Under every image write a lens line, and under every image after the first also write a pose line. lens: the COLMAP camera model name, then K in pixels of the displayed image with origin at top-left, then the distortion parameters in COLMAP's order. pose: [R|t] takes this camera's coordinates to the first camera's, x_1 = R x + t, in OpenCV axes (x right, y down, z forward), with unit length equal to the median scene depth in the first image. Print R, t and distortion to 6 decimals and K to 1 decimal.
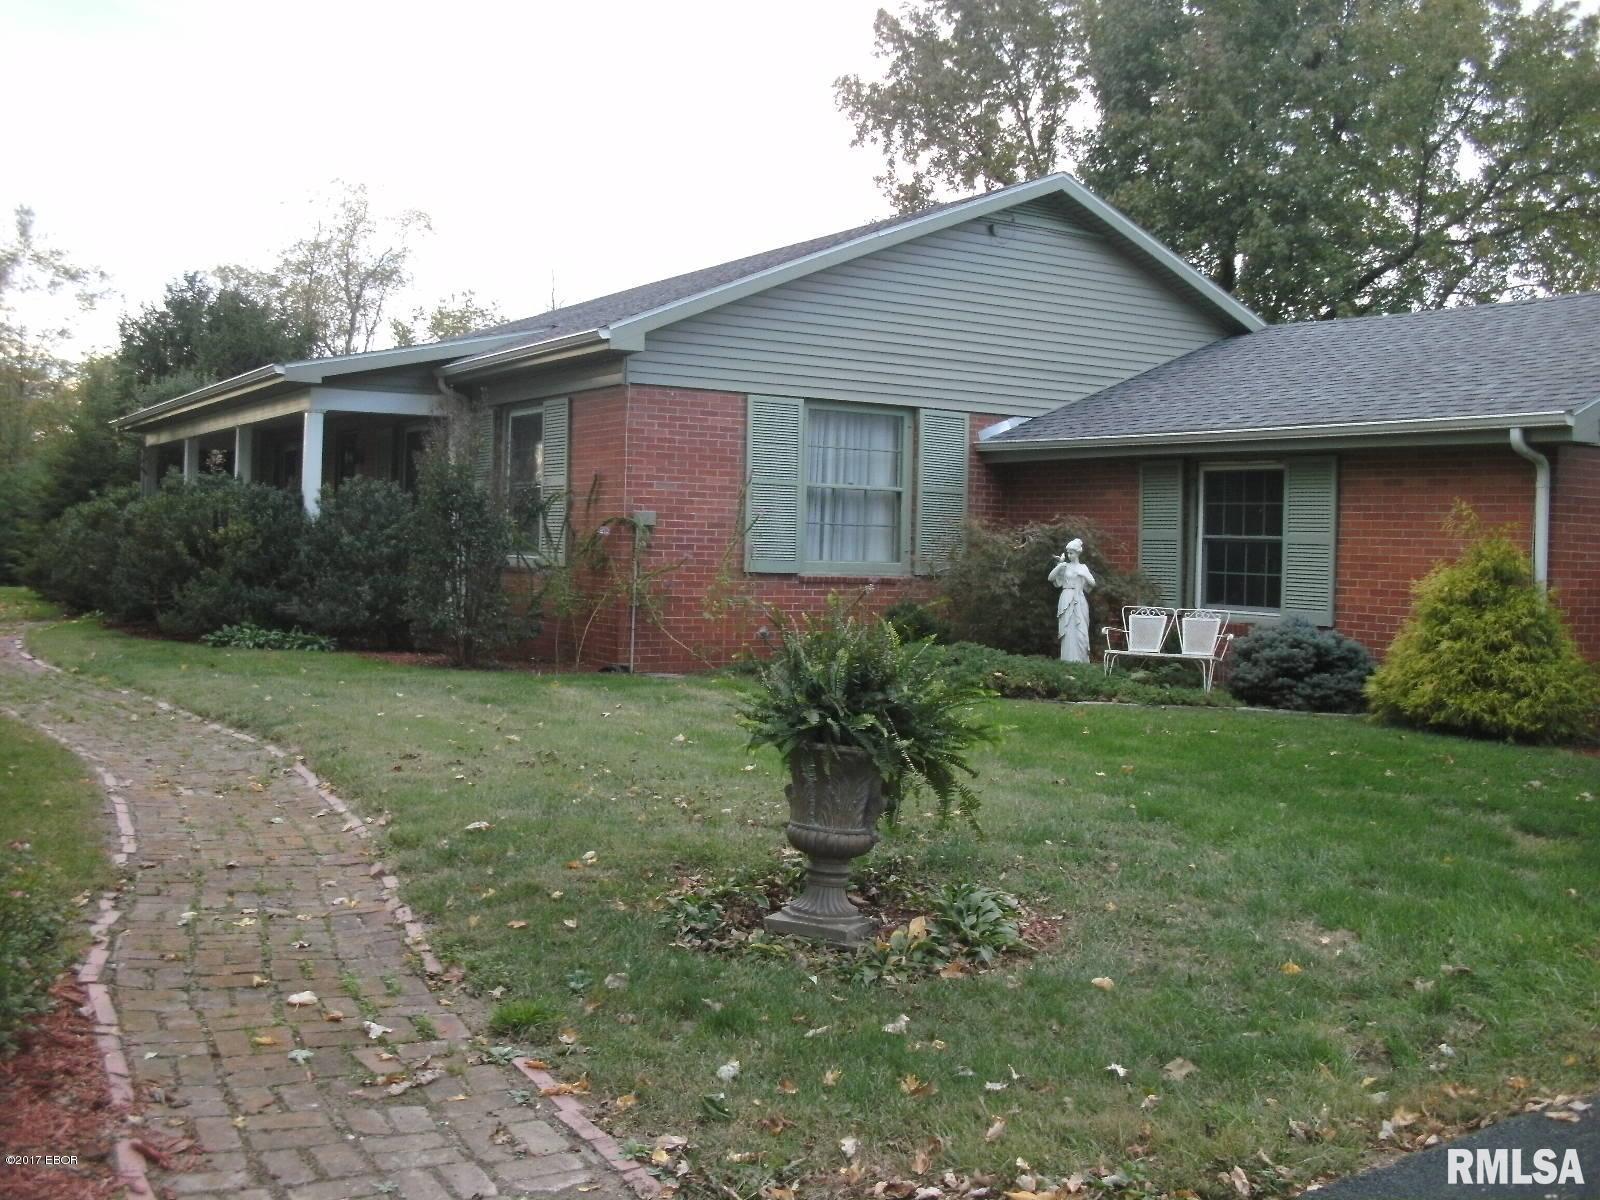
lens RADIAL K [[1717.3, 0, 943.9], [0, 1717.3, 598.1], [0, 0, 1]] dist [-0.158193, -0.000762]
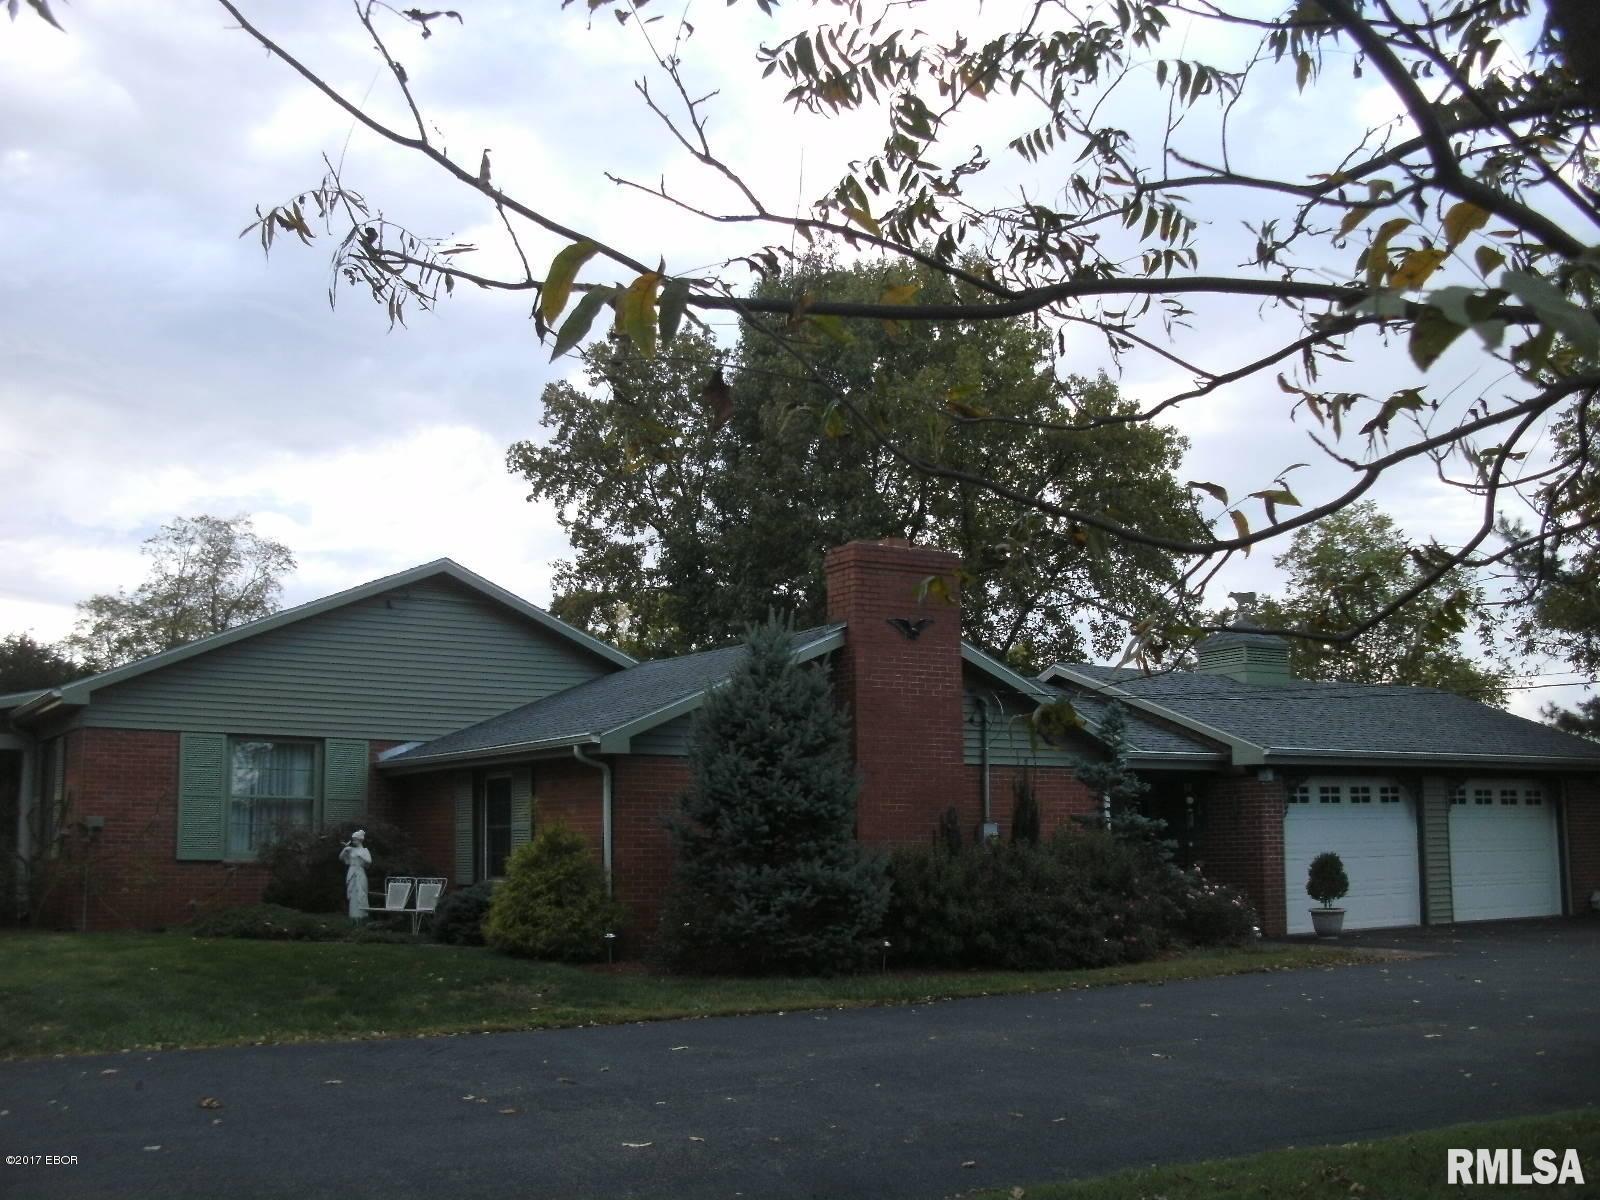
lens RADIAL K [[1732.2, 0, 800.0], [0, 1732.2, 600.0], [0, 0, 1]] dist [-0.241855, 0.380541]
pose [[0.998357, -0.037376, -0.043435, 0.461652], [0.029236, 0.984153, -0.174897, 0.031605], [0.049284, 0.173340, 0.983628, -0.362638]]
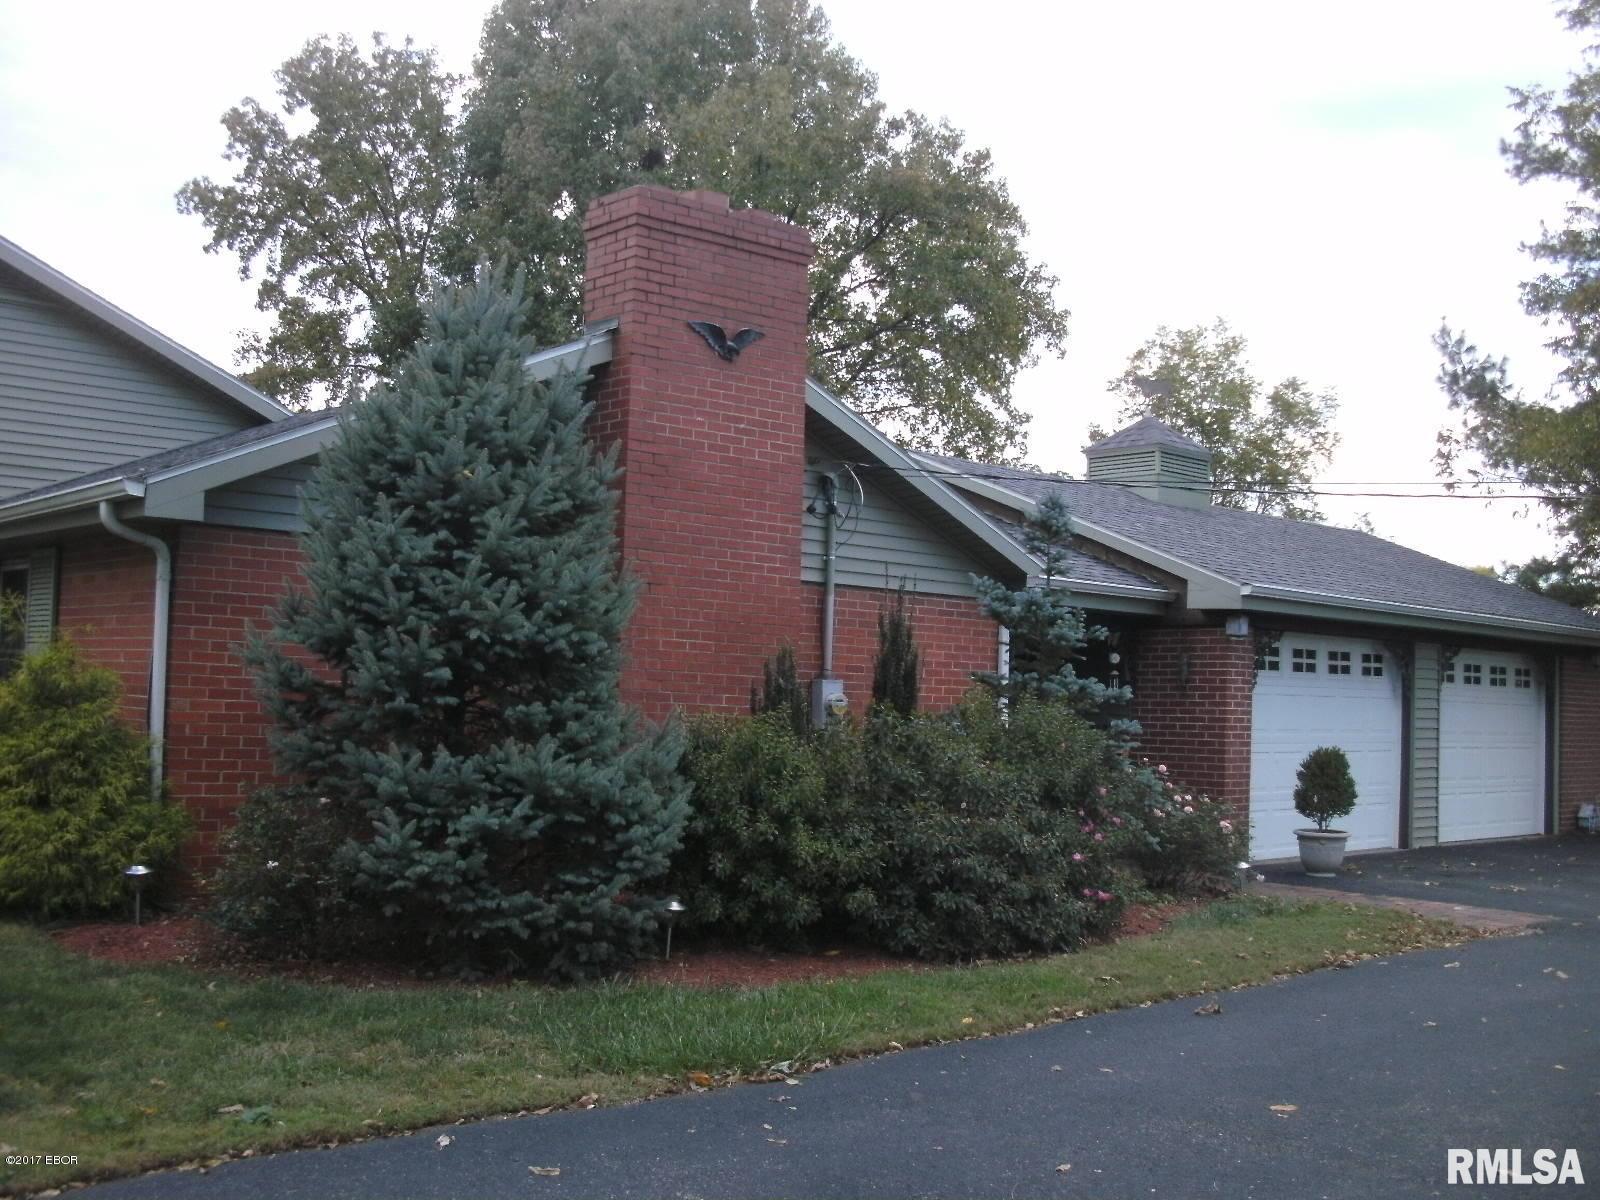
lens RADIAL K [[1732.2, 0, 800.0], [0, 1732.2, 600.0], [0, 0, 1]] dist [-0.241855, 0.380541]
pose [[0.994036, 0.012341, 0.108348, 0.440322], [-0.002957, 0.996261, -0.086349, 0.006912], [-0.109009, 0.085514, 0.990356, 0.159711]]
